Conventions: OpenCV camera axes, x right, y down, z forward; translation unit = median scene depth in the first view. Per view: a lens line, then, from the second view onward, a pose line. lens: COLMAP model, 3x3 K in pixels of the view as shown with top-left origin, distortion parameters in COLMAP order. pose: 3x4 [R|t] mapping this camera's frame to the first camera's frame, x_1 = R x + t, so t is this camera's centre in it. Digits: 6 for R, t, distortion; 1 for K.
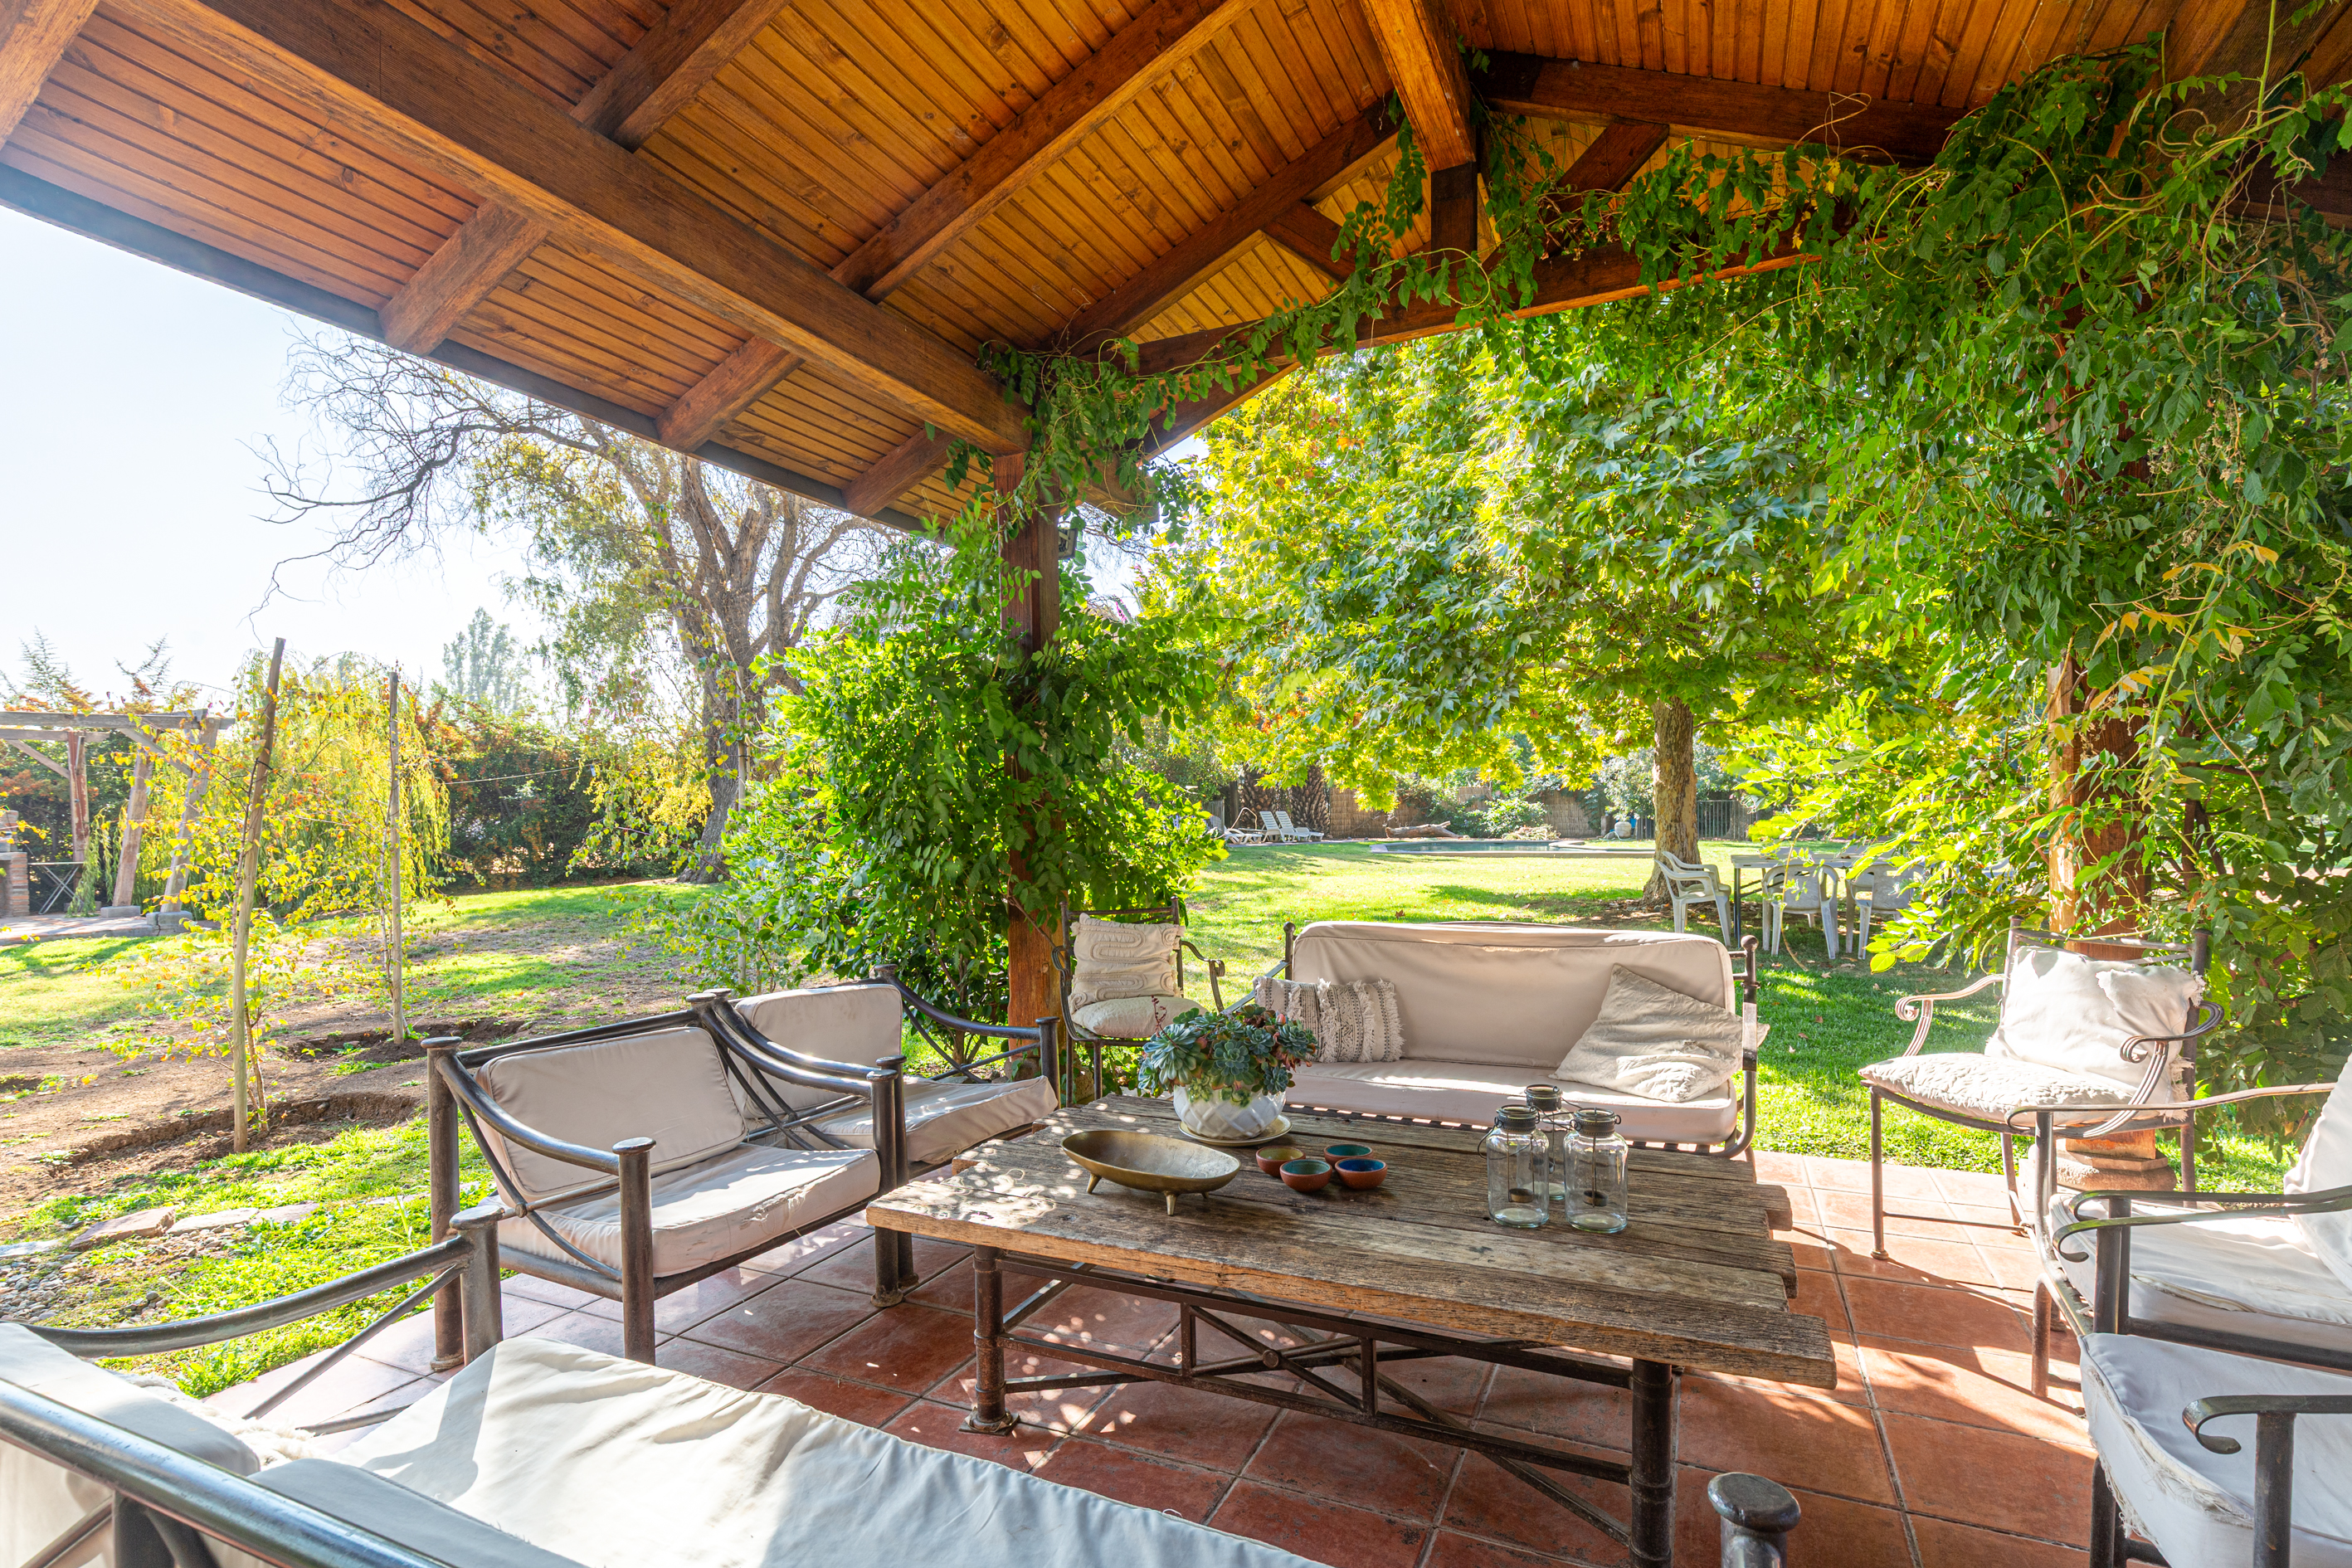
lens RADIAL K [[1071.2, 0, 1233.1], [0, 1071.2, 829.6], [0, 0, 1]] dist [0.005267, 0.001110]
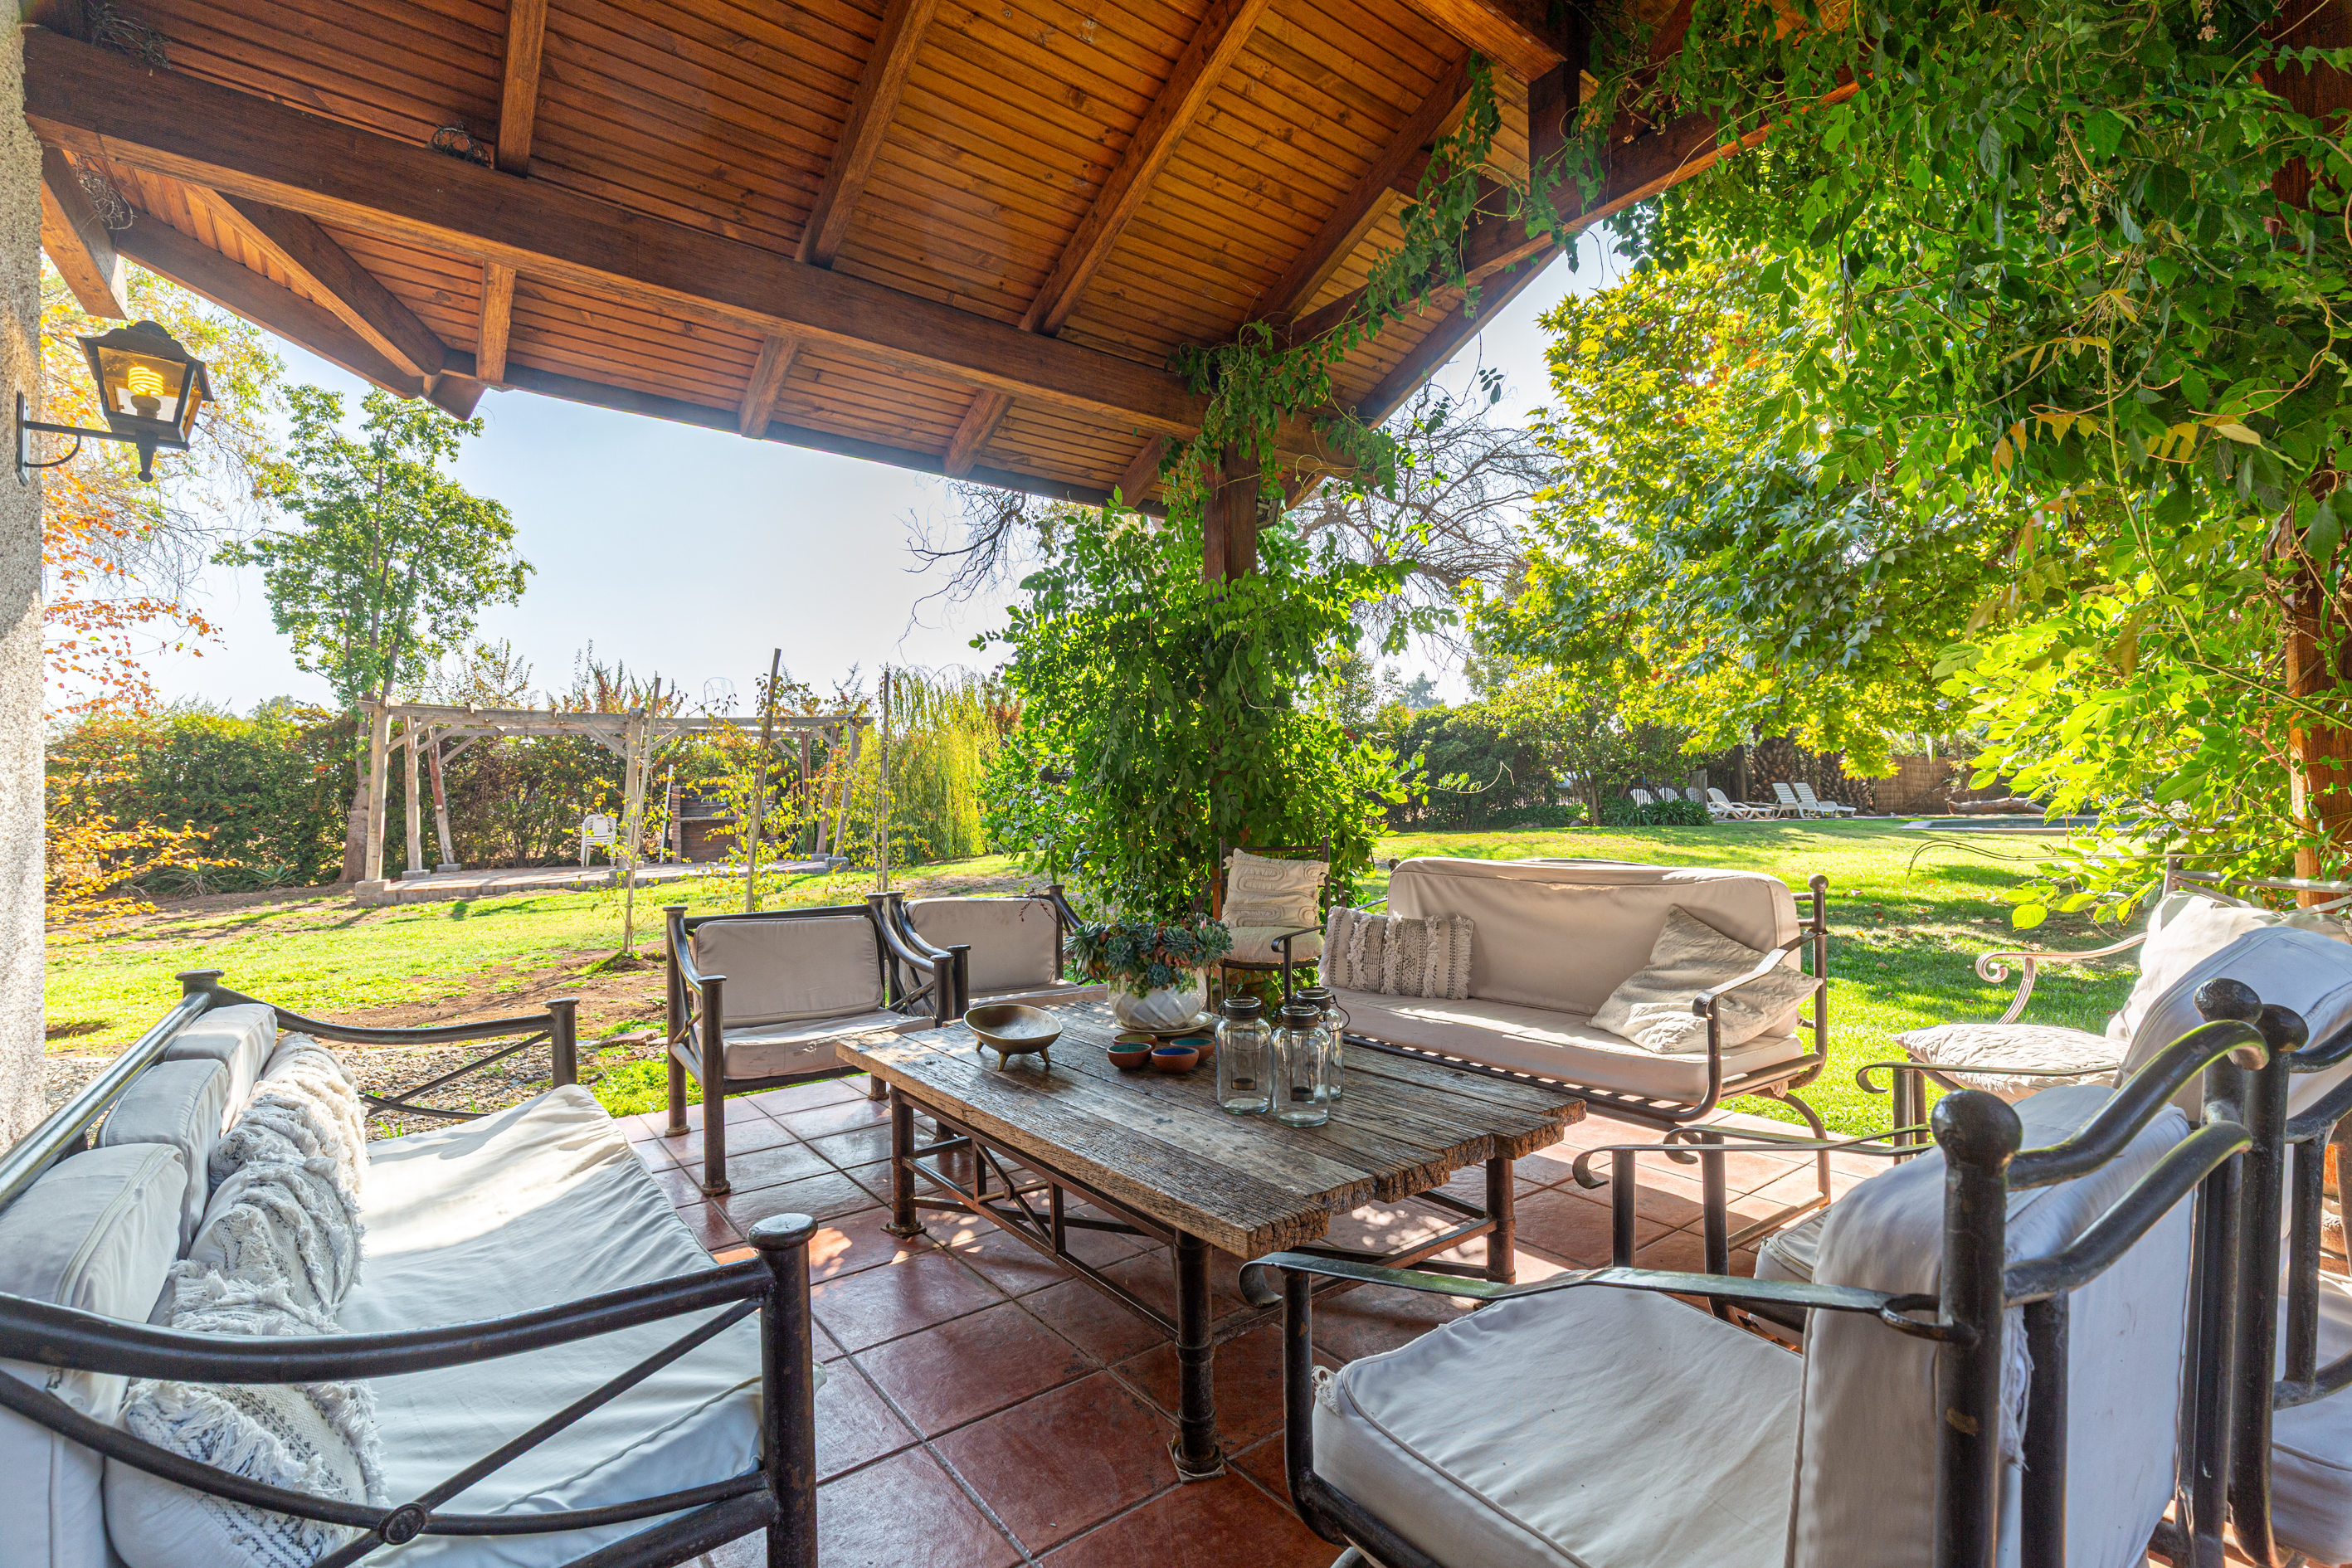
lens RADIAL K [[1071.2, 0, 1243.4], [0, 1071.2, 776.5], [0, 0, 1]] dist [0.005267, 0.001110]
pose [[0.889363, -0.011847, -0.457047, 0.406057], [-0.001742, 0.999569, -0.029298, 0.041218], [0.457198, 0.026853, 0.888960, 0.039564]]
